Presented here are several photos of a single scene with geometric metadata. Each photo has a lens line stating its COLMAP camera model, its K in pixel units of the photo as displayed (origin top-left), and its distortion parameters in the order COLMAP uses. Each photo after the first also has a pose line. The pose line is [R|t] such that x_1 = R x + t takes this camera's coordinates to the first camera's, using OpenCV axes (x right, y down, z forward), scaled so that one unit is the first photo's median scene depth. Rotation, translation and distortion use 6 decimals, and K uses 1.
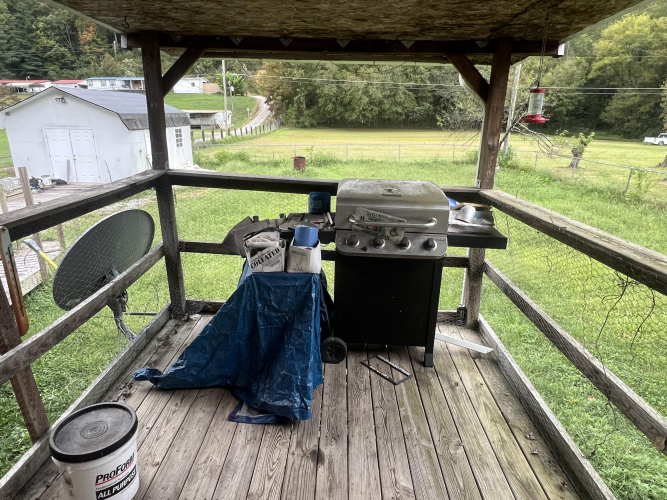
lens RADIAL K [[415.1, 0, 332.0], [0, 415.1, 250.3], [0, 0, 1]] dist [-0.026082, 0.003905]
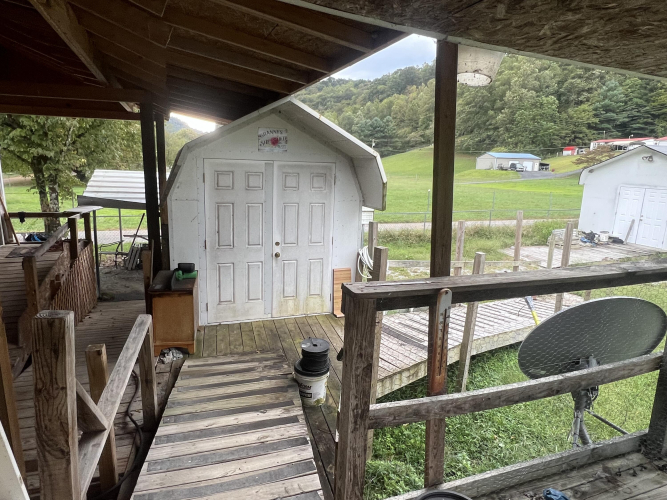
lens RADIAL K [[415.1, 0, 333.4], [0, 415.1, 249.5], [0, 0, 1]] dist [-0.026082, 0.003905]
pose [[0.341302, 0.185186, -0.921531, 0.028883], [-0.302410, 0.949908, 0.078886, -0.070258], [0.889978, 0.251756, 0.380208, 0.140961]]
